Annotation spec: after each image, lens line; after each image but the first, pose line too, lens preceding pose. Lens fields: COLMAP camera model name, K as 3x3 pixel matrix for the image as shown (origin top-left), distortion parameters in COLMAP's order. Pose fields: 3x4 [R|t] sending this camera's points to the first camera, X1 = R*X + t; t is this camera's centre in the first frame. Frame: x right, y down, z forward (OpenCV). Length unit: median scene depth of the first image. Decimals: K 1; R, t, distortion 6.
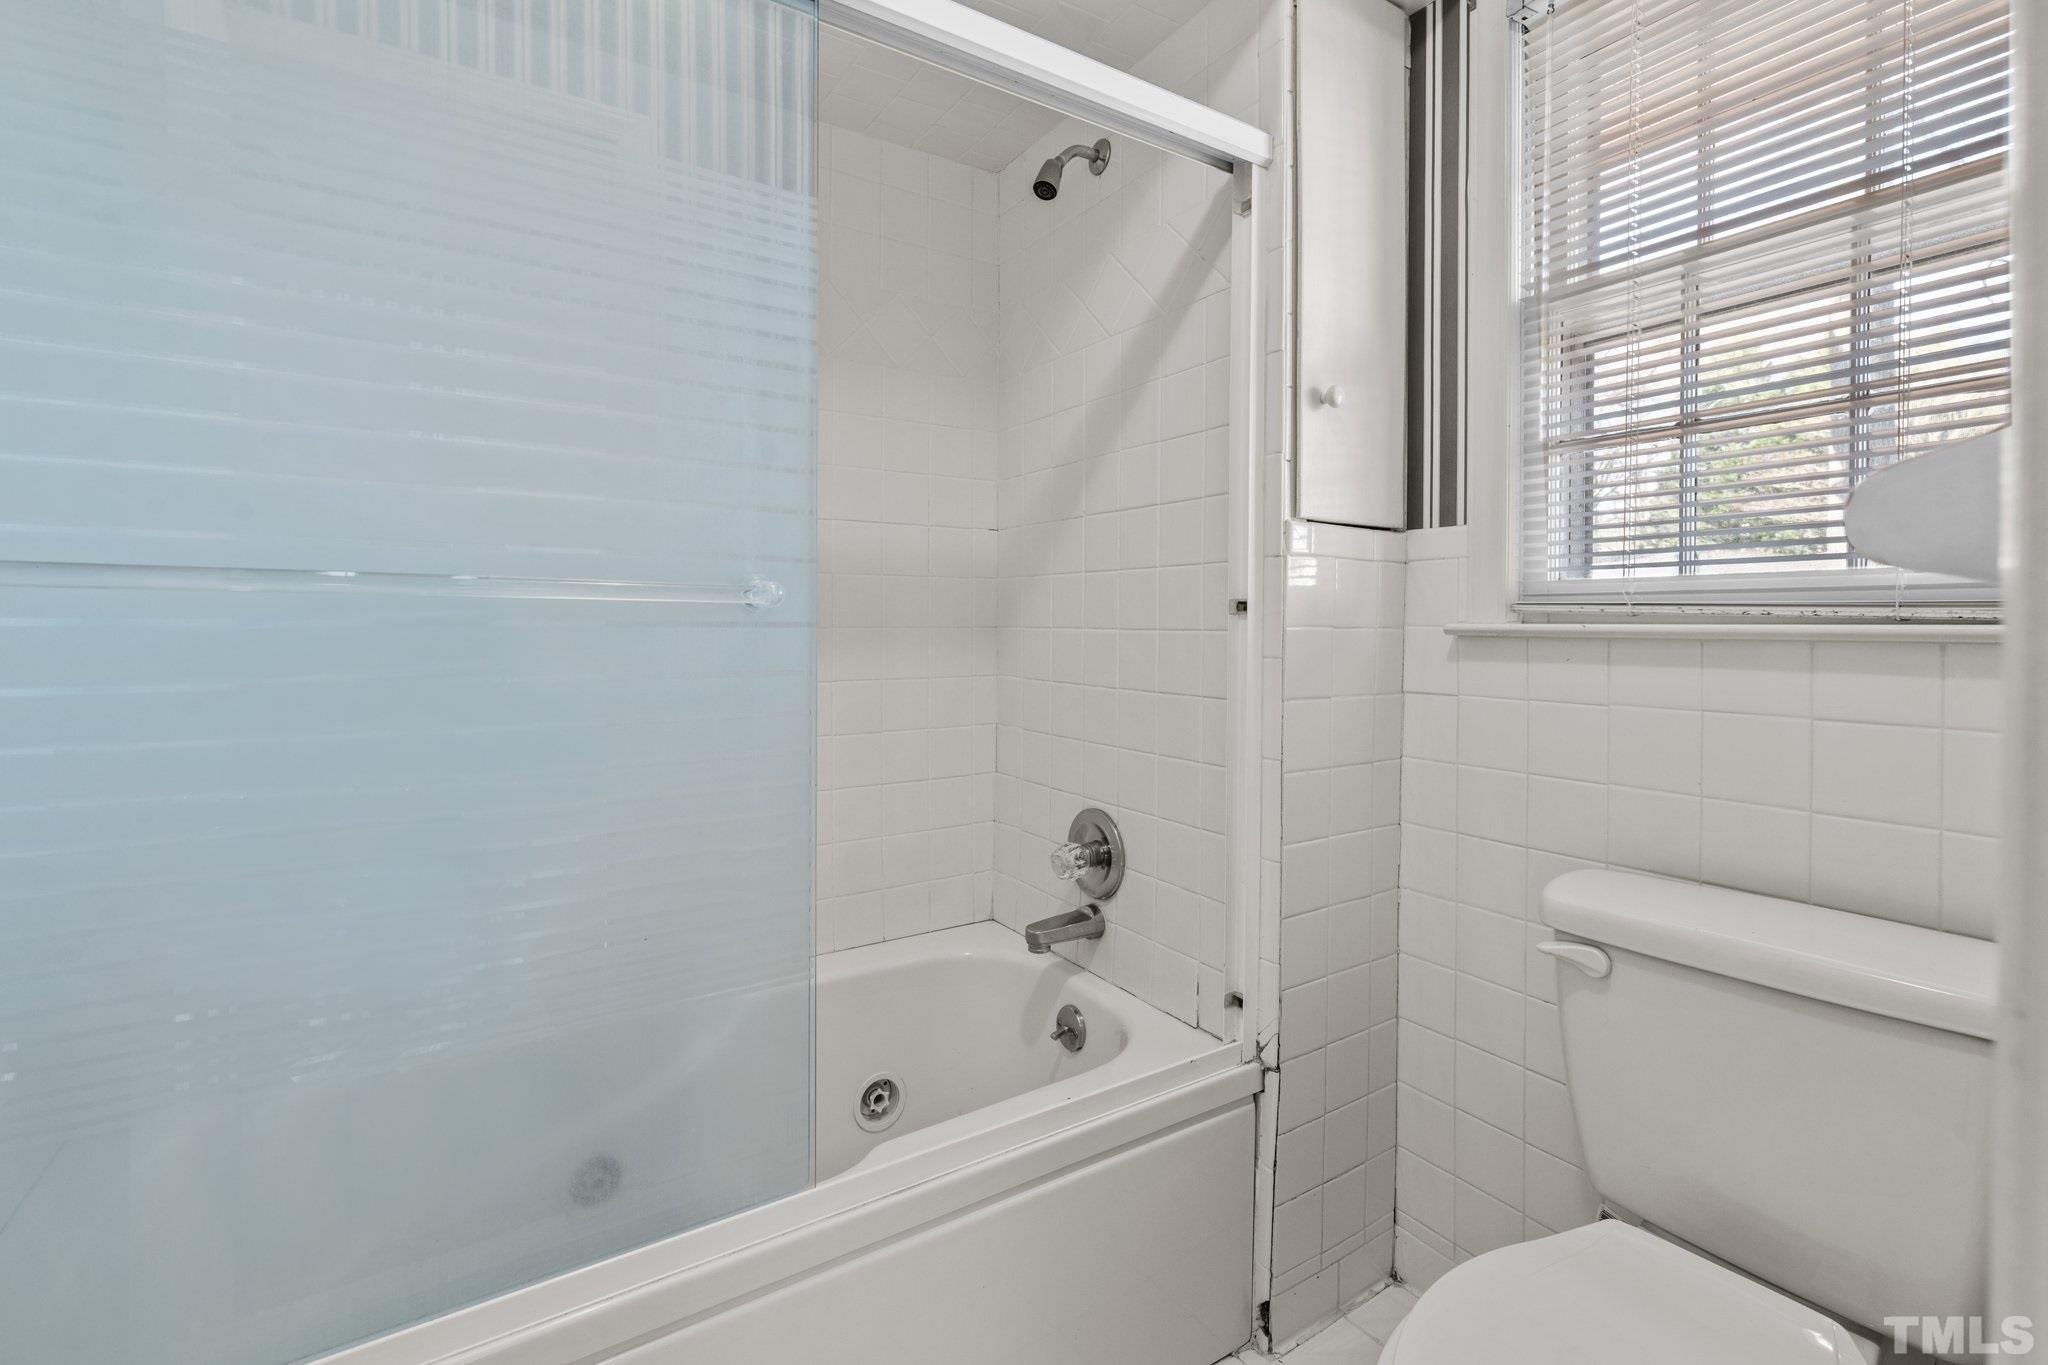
lens RADIAL K [[892.0, 0, 1009.8], [0, 892.0, 638.4], [0, 0, 1]] dist [-0.001006, -0.000095]
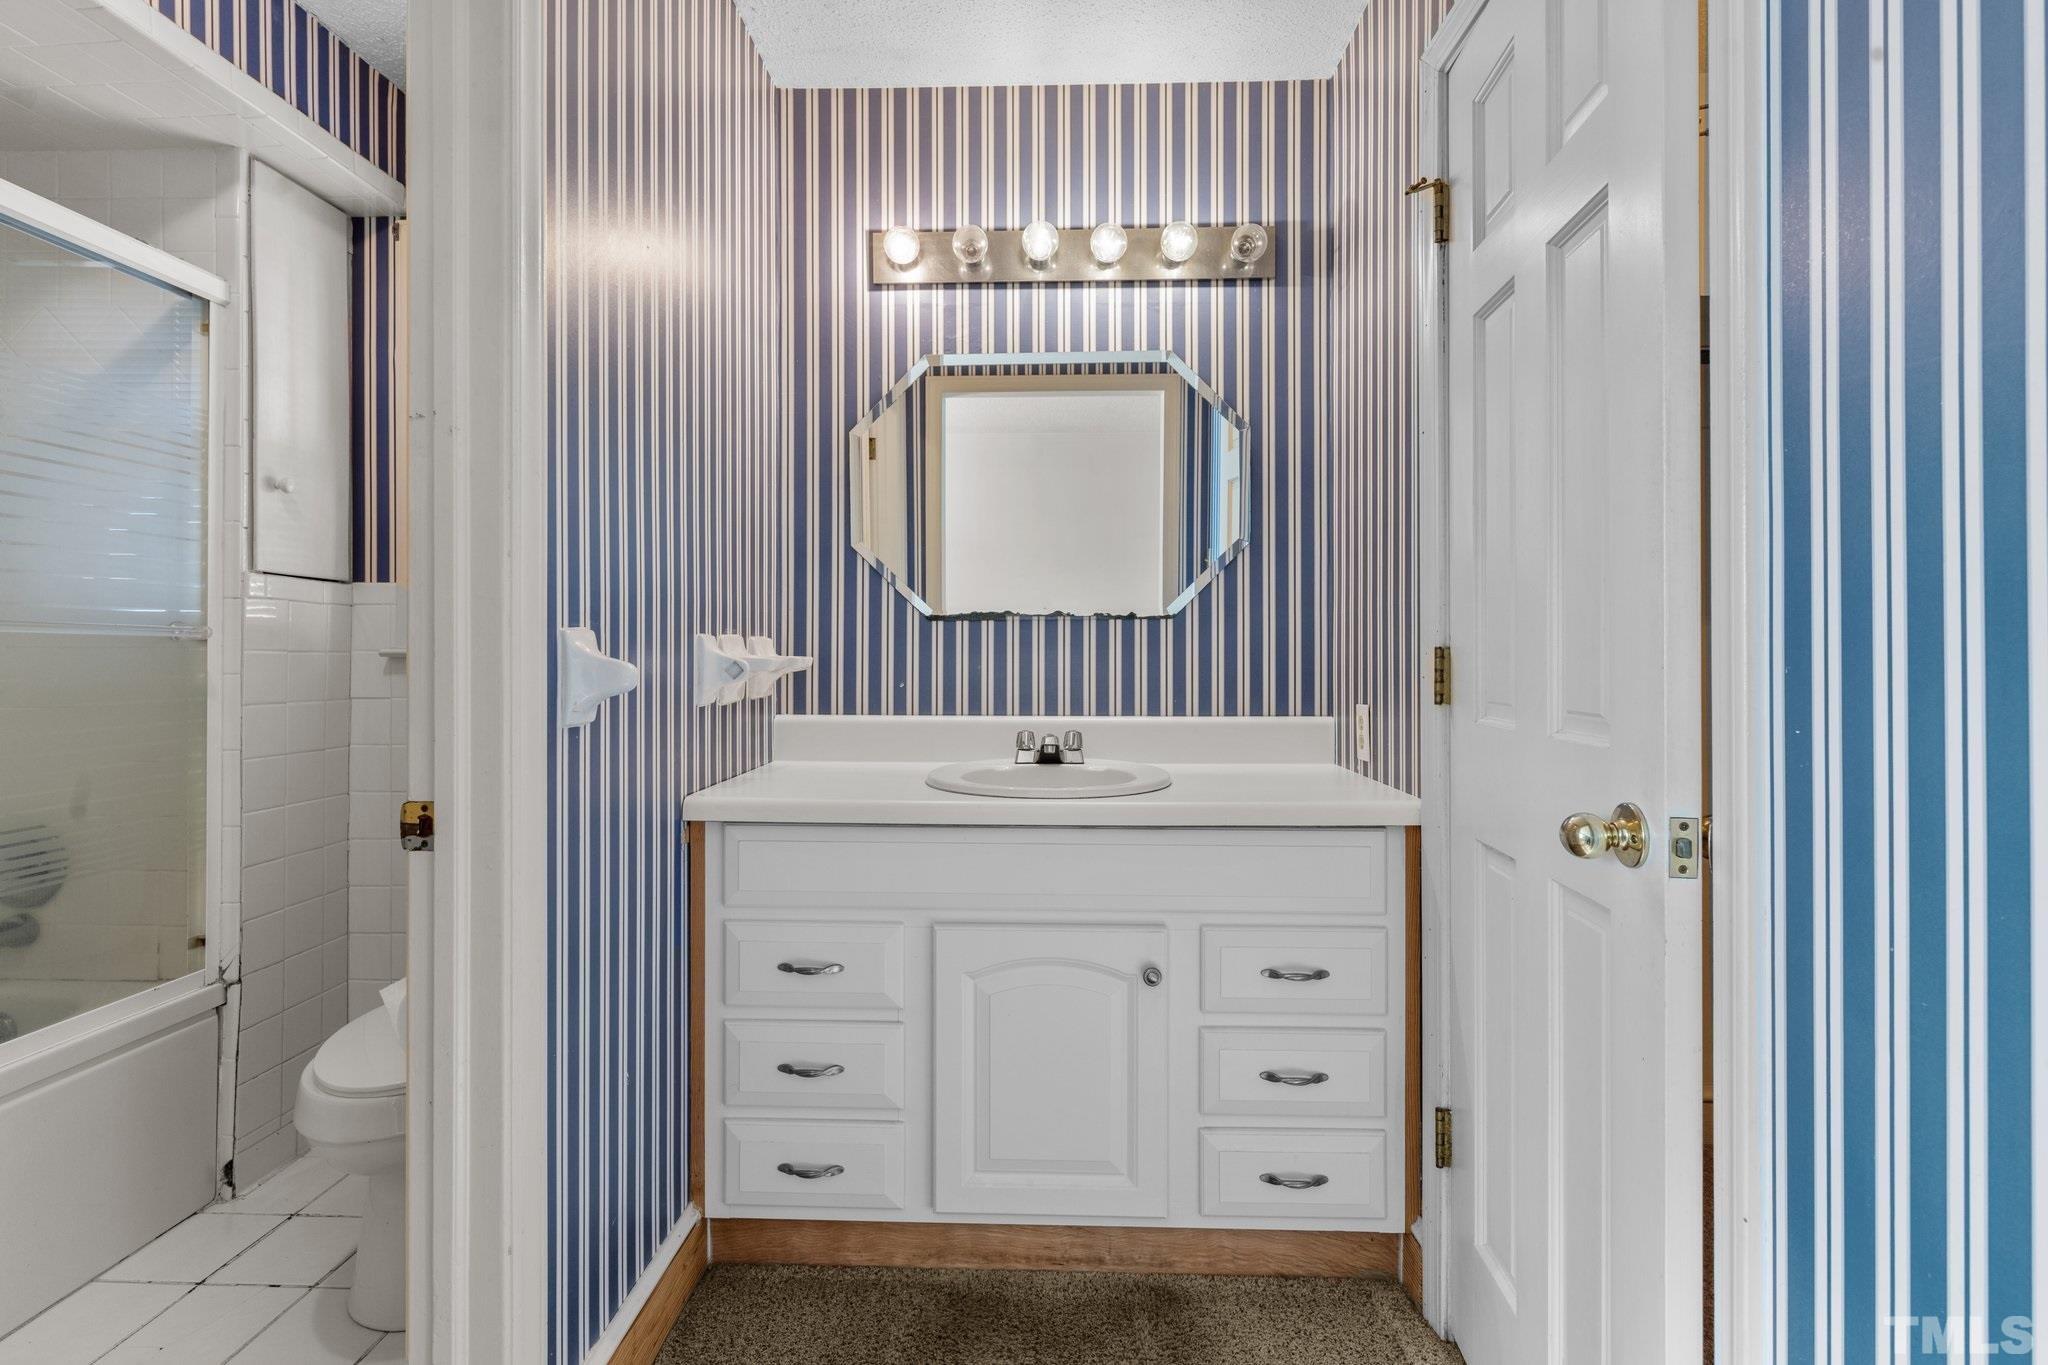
lens RADIAL K [[959.9, 0, 1025.0], [0, 959.9, 665.5], [0, 0, 1]] dist [-0.000336, -0.000142]
pose [[0.567341, -0.004038, 0.823473, -0.211161], [0.005871, 0.999982, 0.000858, 0.015274], [-0.823462, 0.004348, 0.567355, -0.778624]]
